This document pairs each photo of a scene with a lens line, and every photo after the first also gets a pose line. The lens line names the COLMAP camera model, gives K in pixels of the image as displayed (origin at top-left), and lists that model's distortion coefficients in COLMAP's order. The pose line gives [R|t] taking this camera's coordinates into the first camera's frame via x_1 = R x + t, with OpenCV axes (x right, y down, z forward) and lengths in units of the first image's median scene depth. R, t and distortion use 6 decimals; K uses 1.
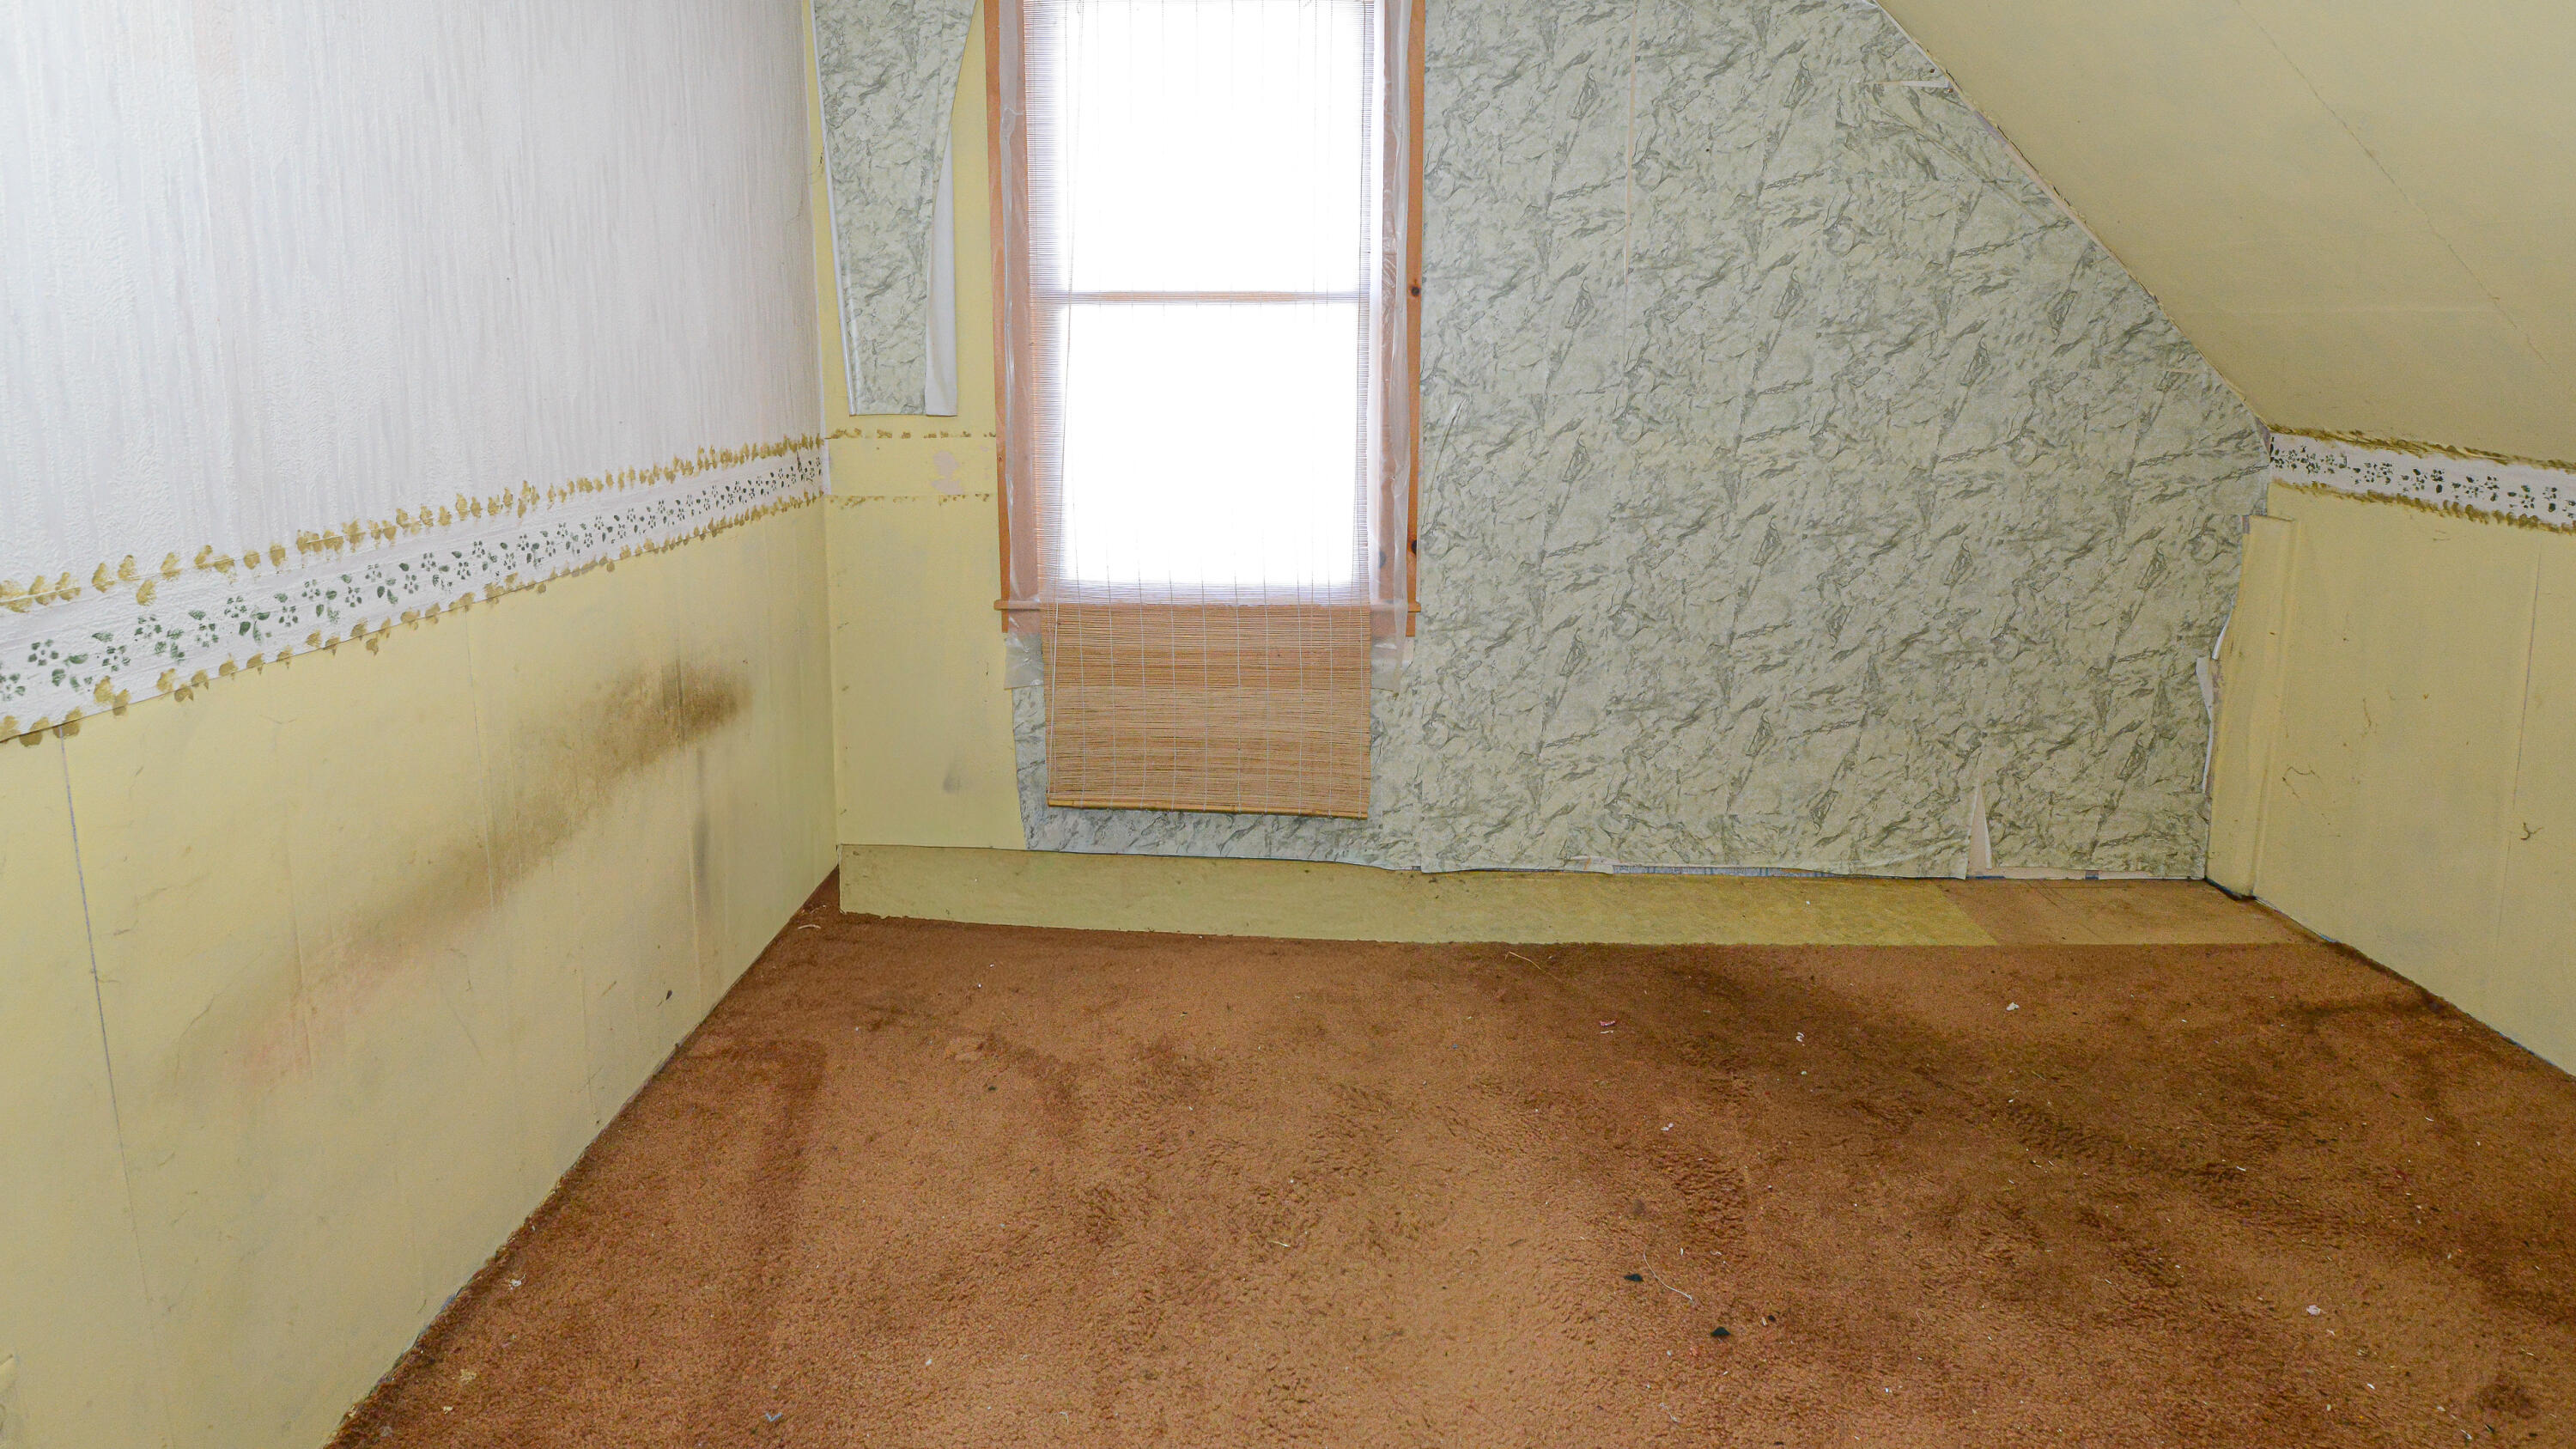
lens RADIAL K [[1176.2, 0, 1288.0], [0, 1176.2, 724.5], [0, 0, 1]] dist [-0.001903, -0.008423]
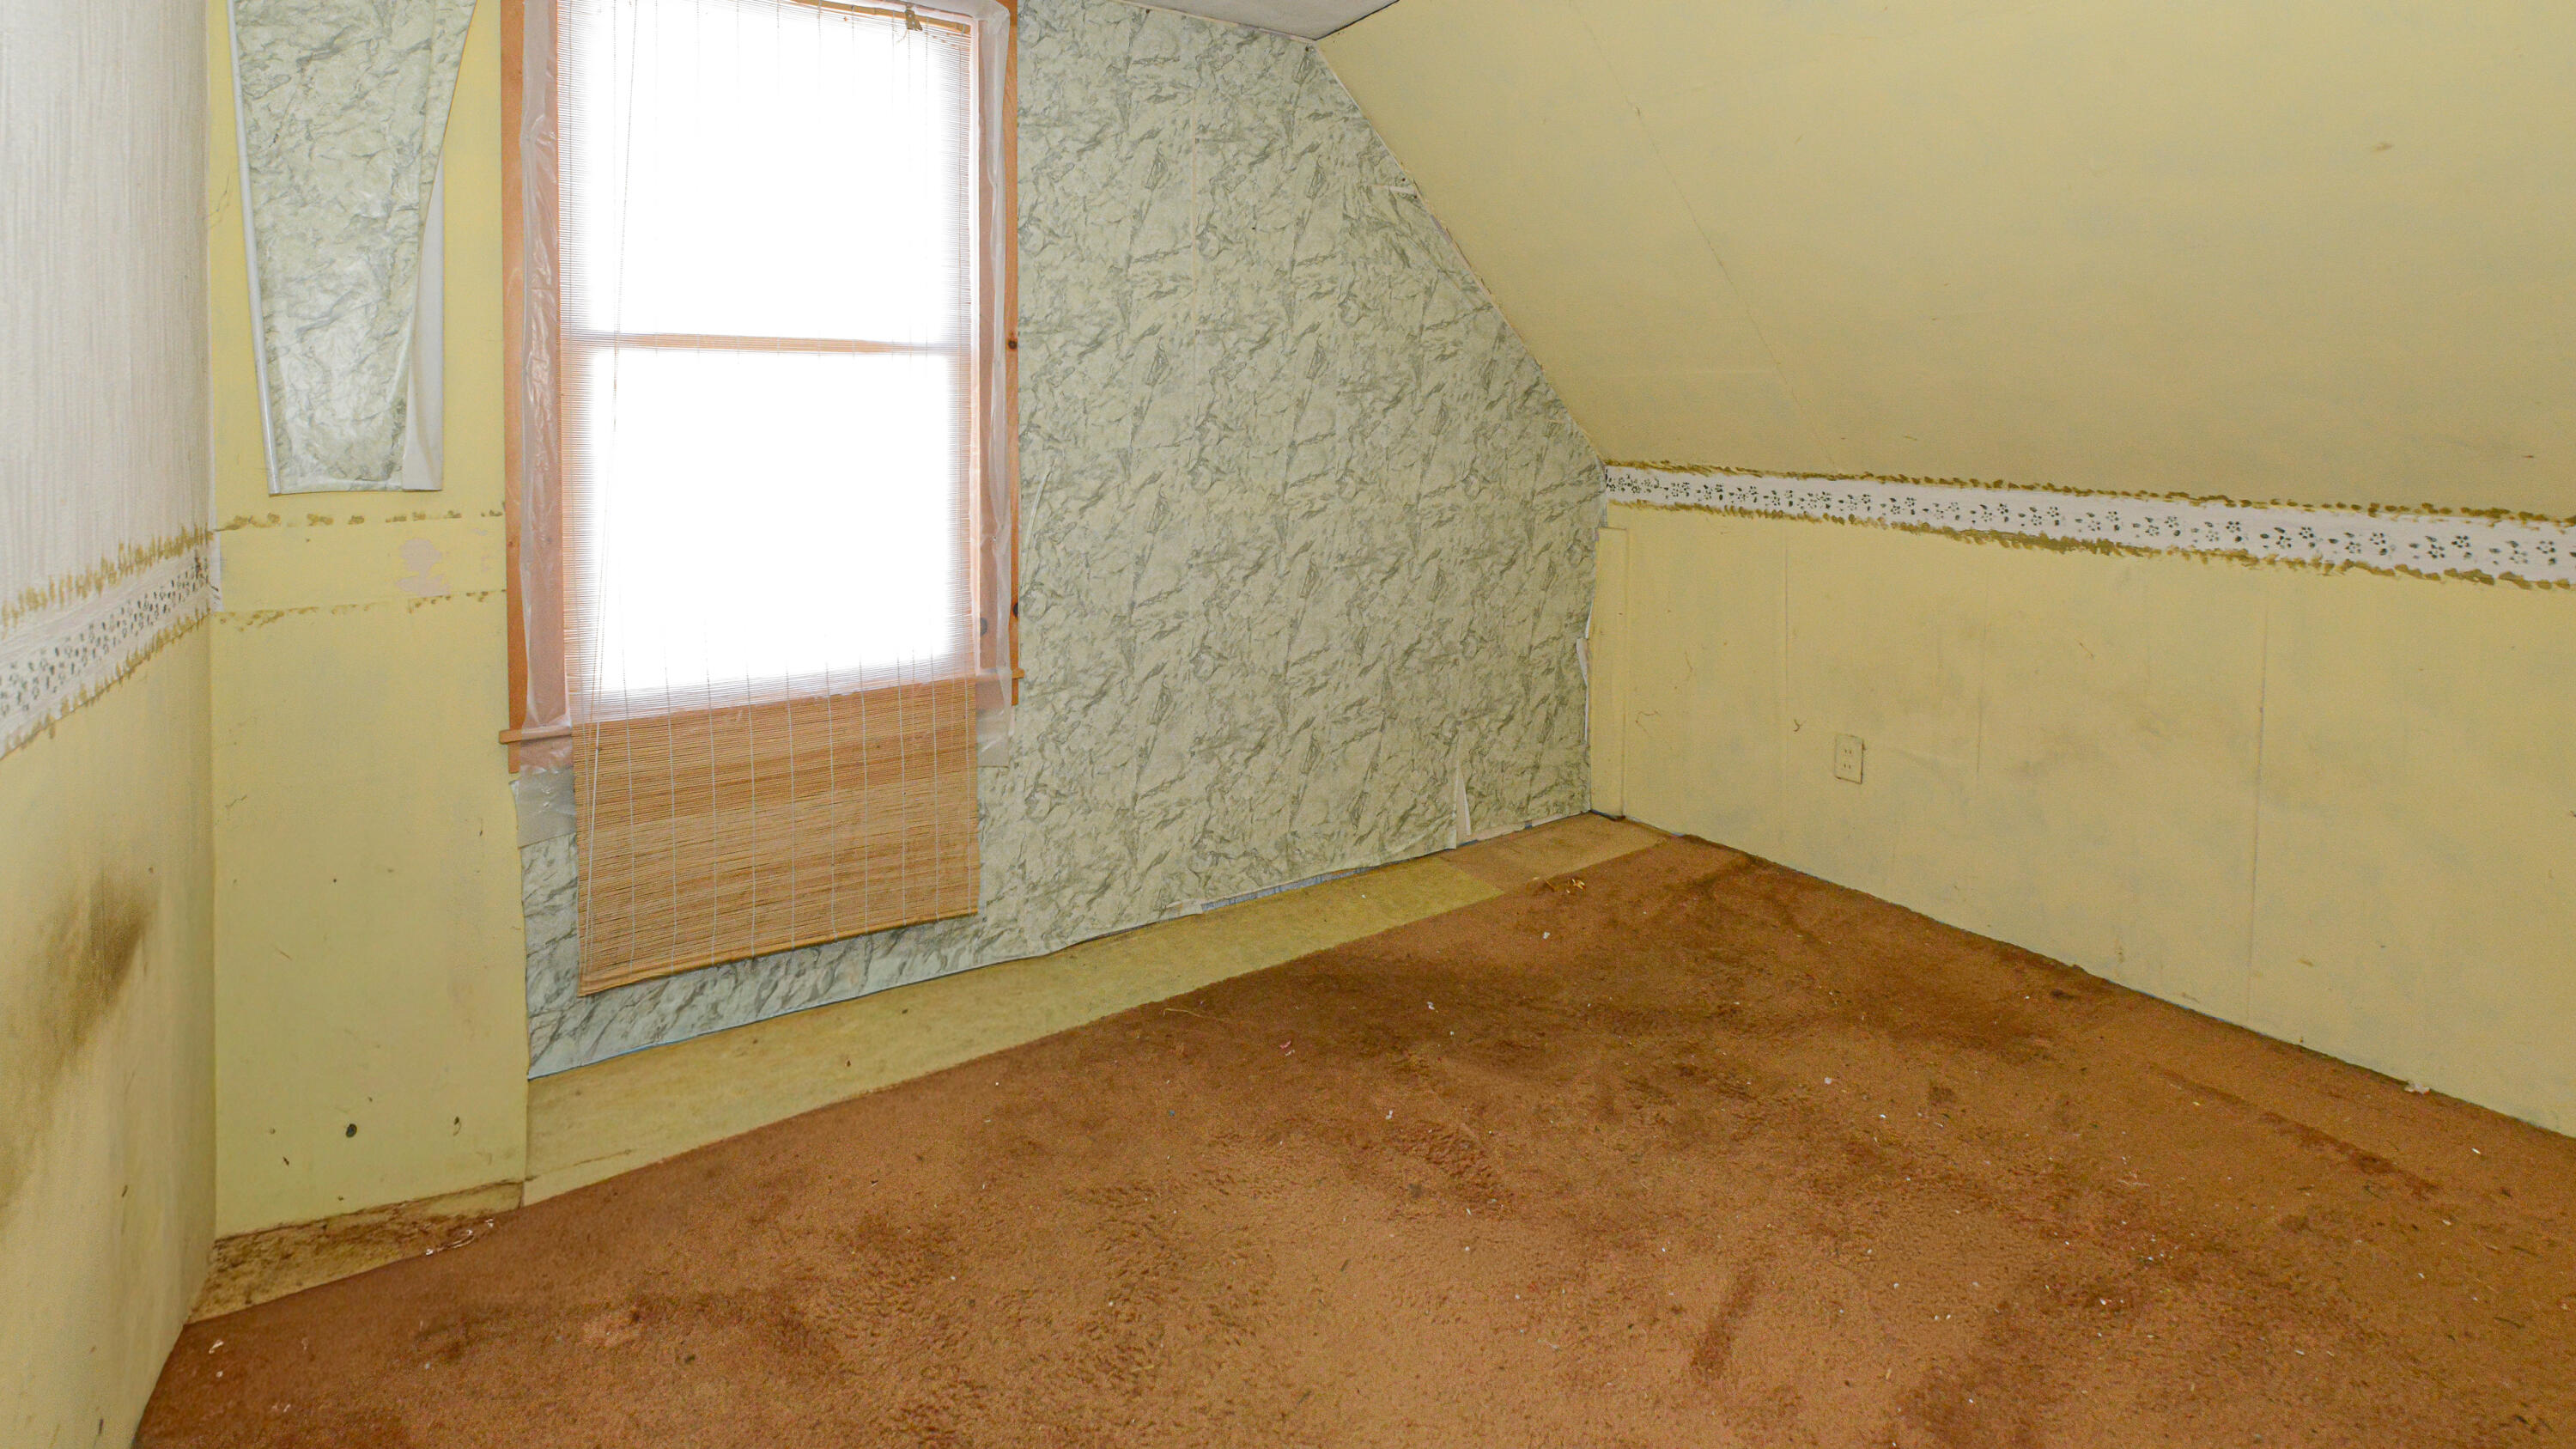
lens RADIAL K [[1220.4, 0, 1288.2], [0, 1220.4, 698.3], [0, 0, 1]] dist [0.001324, -0.012171]
pose [[0.811521, -0.133730, 0.568814, -0.294571], [0.186602, 0.981798, -0.035400, -0.005103], [-0.553726, 0.134870, 0.821704, 0.082999]]
